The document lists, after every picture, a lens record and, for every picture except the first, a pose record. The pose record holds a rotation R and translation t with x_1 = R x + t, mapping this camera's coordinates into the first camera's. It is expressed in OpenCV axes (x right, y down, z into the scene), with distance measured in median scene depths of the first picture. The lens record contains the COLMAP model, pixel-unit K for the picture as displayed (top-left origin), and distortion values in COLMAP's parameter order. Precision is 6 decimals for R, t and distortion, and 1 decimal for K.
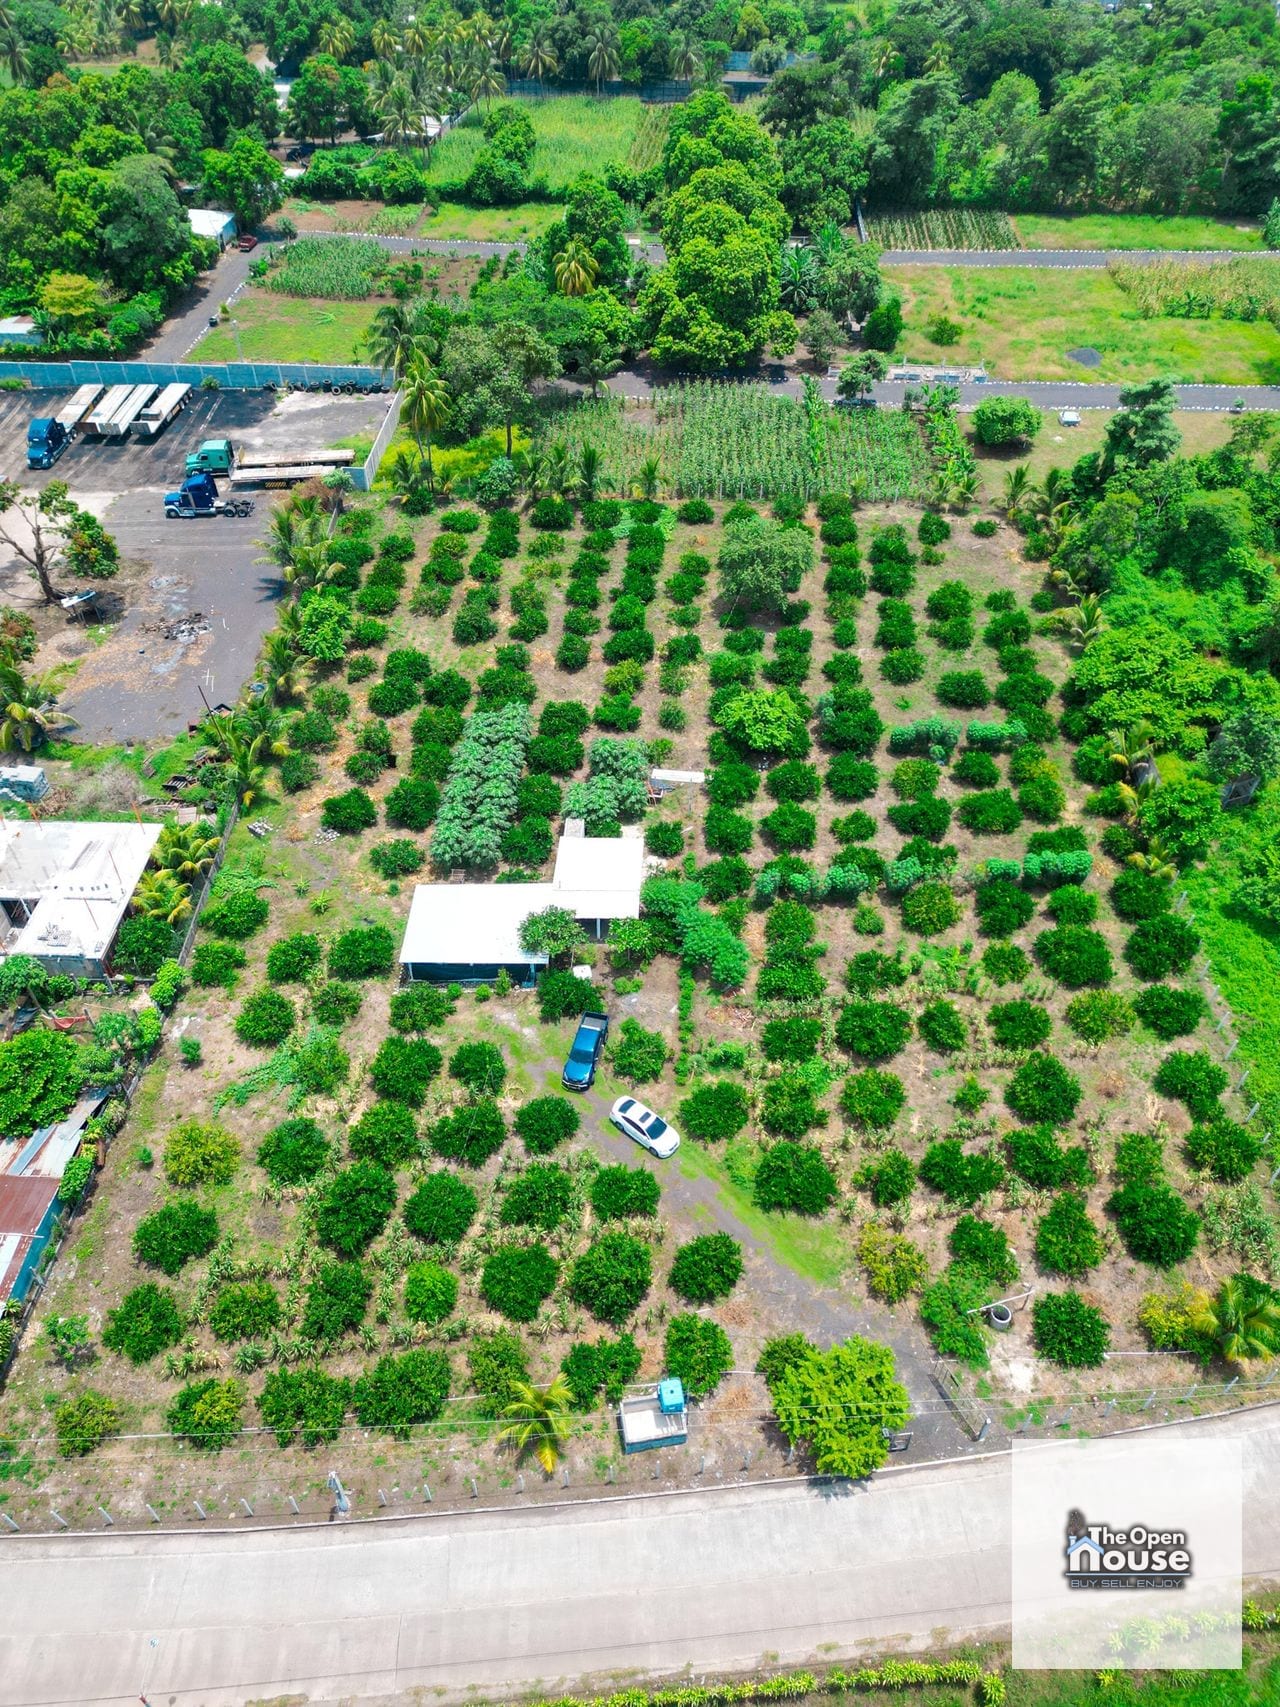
lens RADIAL K [[1205.5, 0, 641.9], [0, 1205.5, 856.4], [0, 0, 1]] dist [0.062437, -0.052920]
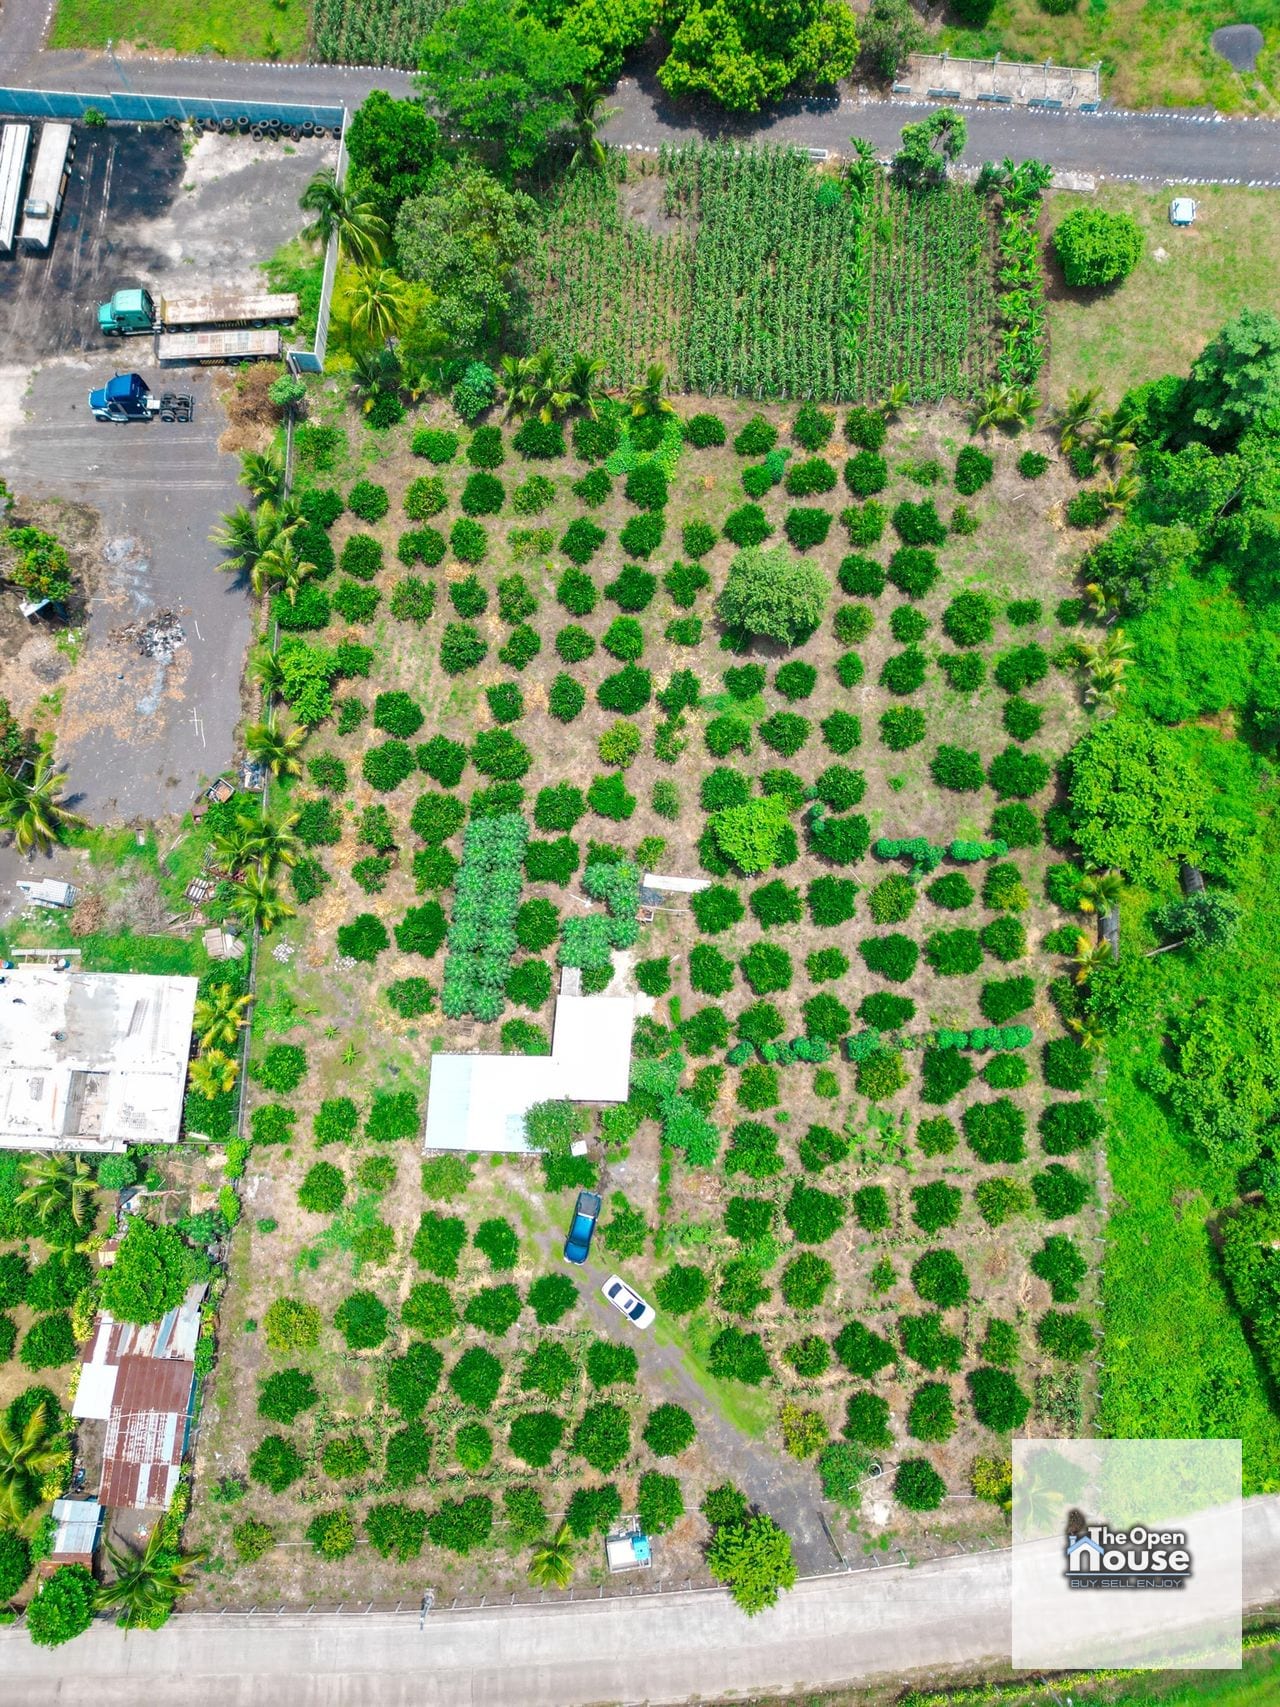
lens RADIAL K [[1205.5, 0, 639.3], [0, 1205.5, 857.2], [0, 0, 1]] dist [0.062437, -0.052920]
pose [[0.999845, 0.017418, -0.002609, 0.007653], [-0.012989, 0.829293, 0.558663, -0.760996], [0.011894, -0.558543, 0.829390, 0.157471]]
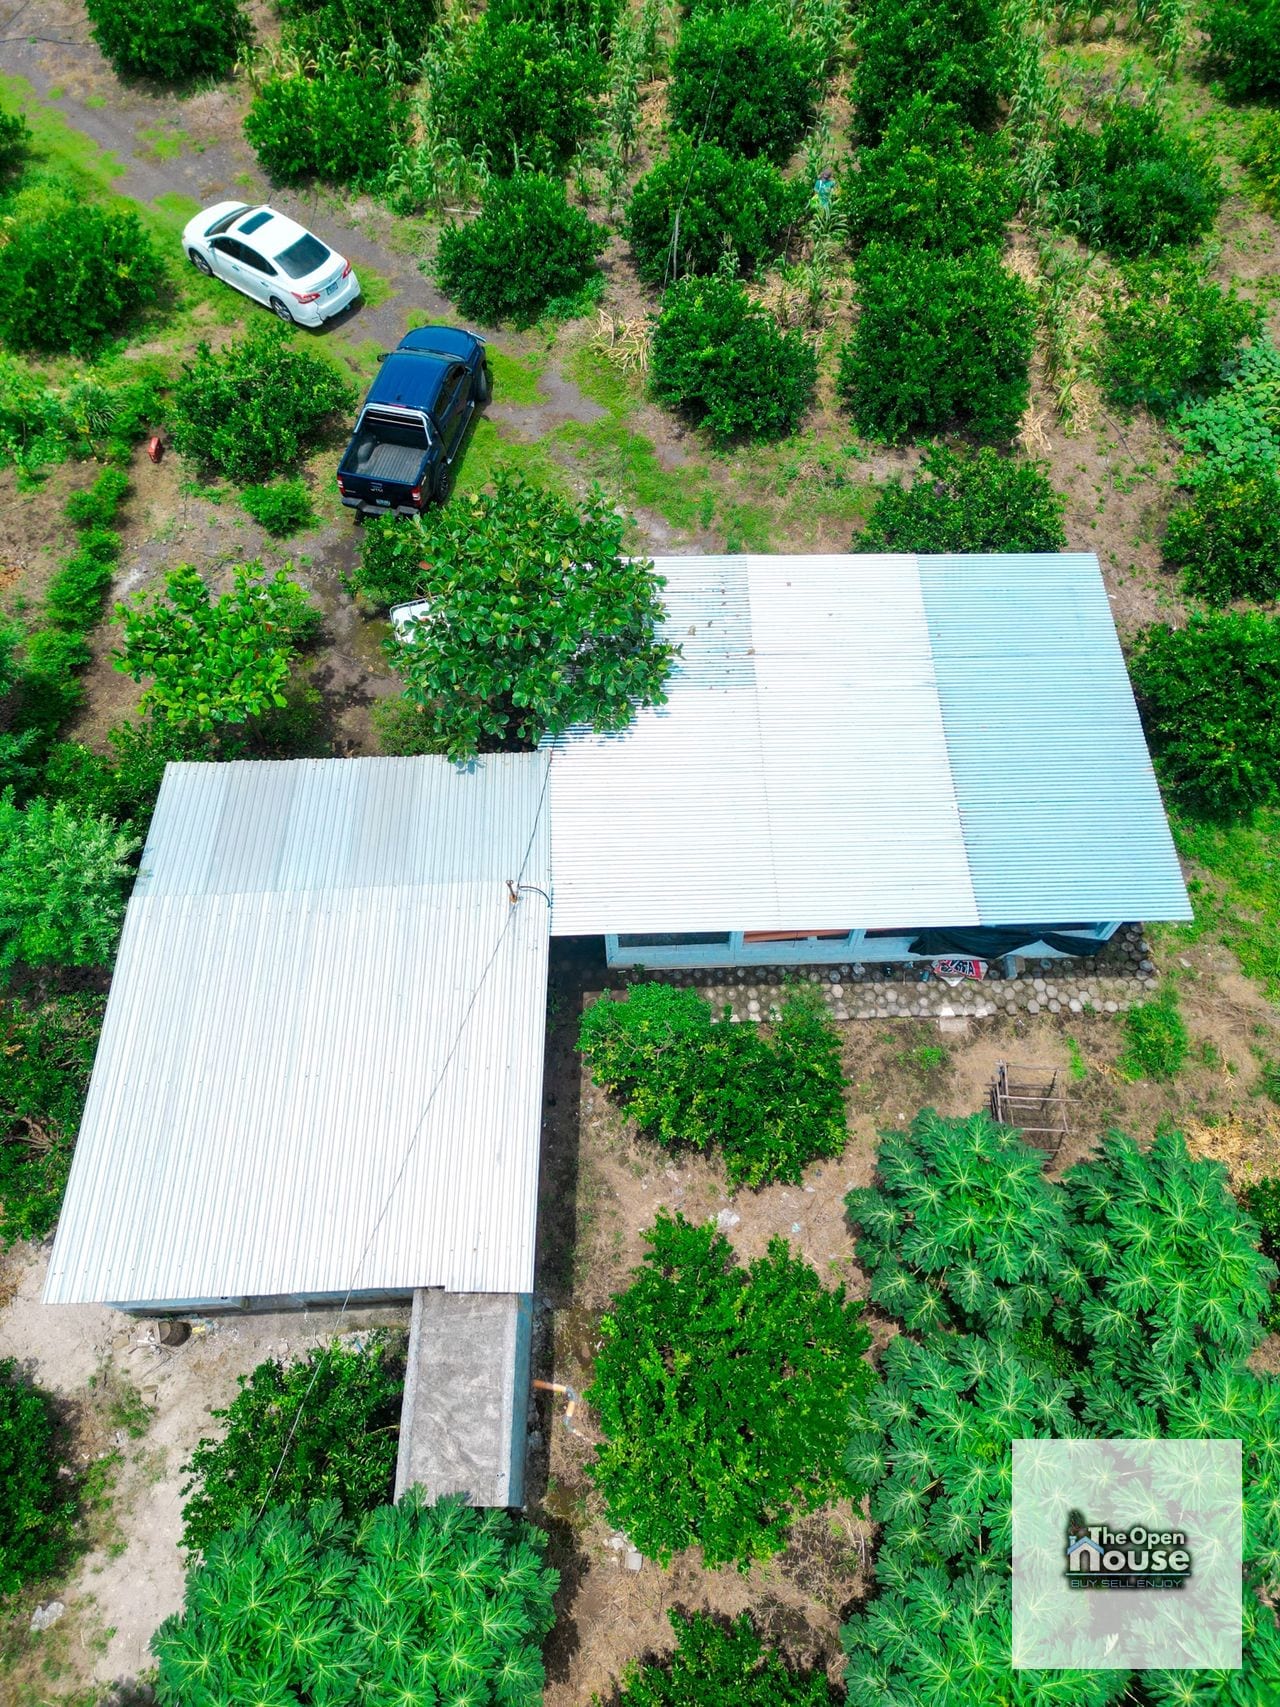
lens RADIAL K [[1205.5, 0, 639.3], [0, 1205.5, 847.5], [0, 0, 1]] dist [0.062437, -0.052920]
pose [[-0.998606, 0.052591, -0.004527, -0.088311], [-0.017961, -0.257907, 0.966003, -0.176415], [0.049636, 0.964737, 0.258492, 0.915157]]
